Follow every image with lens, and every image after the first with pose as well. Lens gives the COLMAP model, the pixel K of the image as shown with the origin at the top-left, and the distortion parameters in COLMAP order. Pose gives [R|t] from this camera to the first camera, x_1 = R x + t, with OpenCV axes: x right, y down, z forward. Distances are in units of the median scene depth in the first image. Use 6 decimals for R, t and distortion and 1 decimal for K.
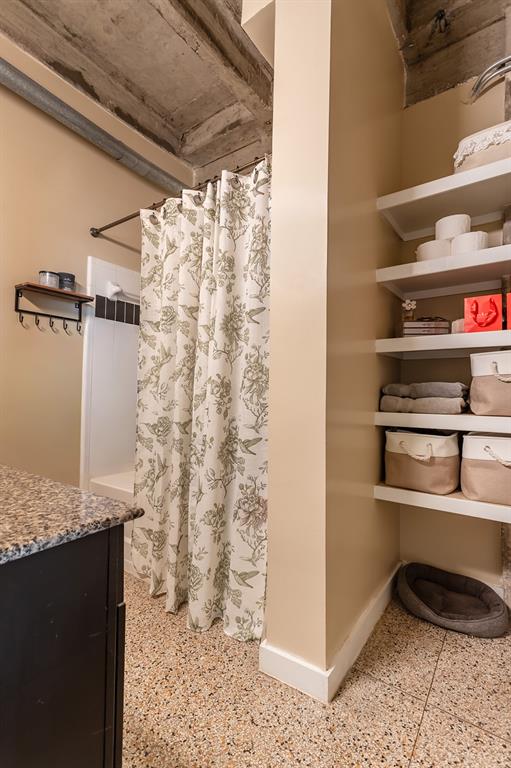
lens RADIAL K [[360.1, 0, 253.1], [0, 360.1, 382.7], [0, 0, 1]] dist [0.007872, 0.000633]
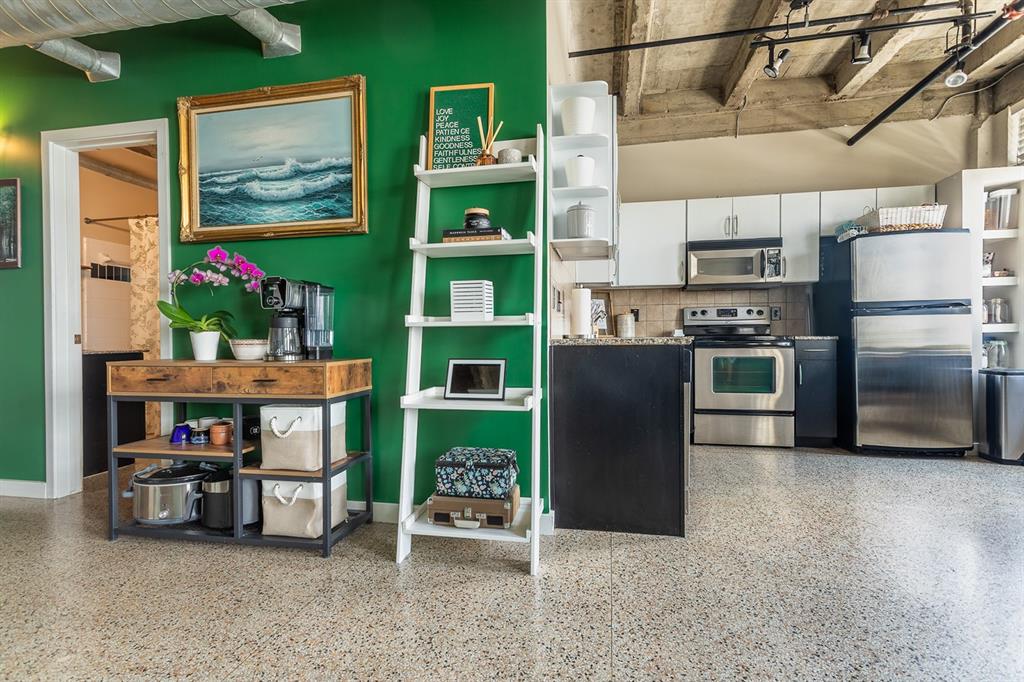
lens RADIAL K [[480.1, 0, 510.2], [0, 480.1, 340.9], [0, 0, 1]] dist [0.007872, 0.000633]
pose [[0.917138, -0.023988, 0.397847, 0.418345], [0.013949, 0.999507, 0.028110, 0.056489], [-0.398325, -0.020232, 0.917021, -1.815471]]
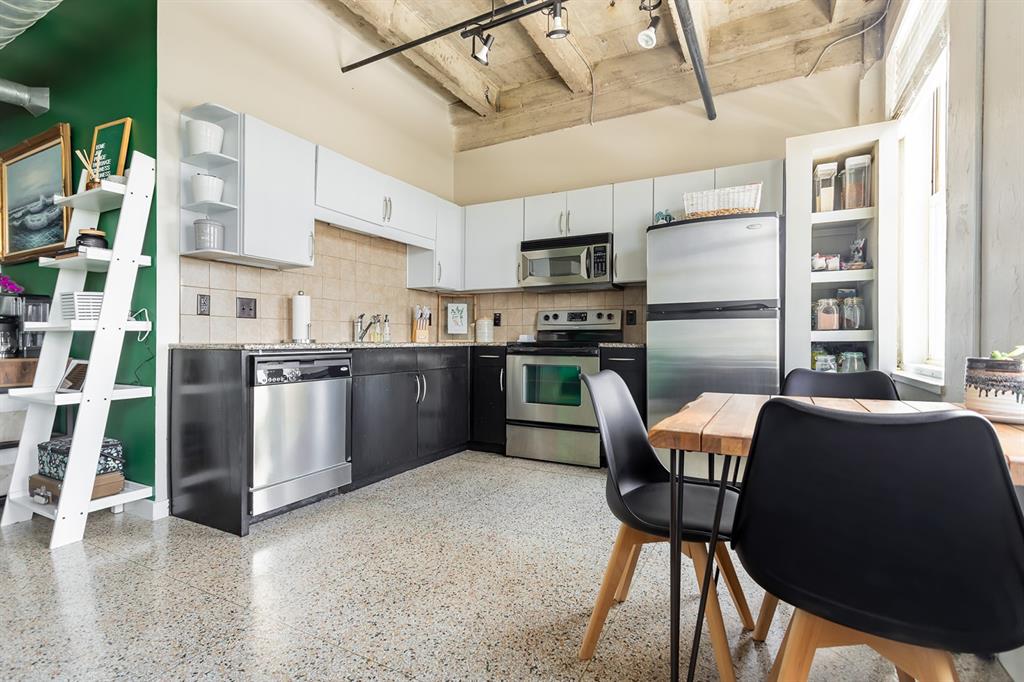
lens RADIAL K [[480.1, 0, 510.5], [0, 480.1, 340.7], [0, 0, 1]] dist [0.007872, 0.000633]
pose [[0.993119, -0.011096, 0.116580, 1.653679], [0.009121, 0.999806, 0.017466, 0.065449], [-0.116751, -0.016282, 0.993028, -2.150467]]
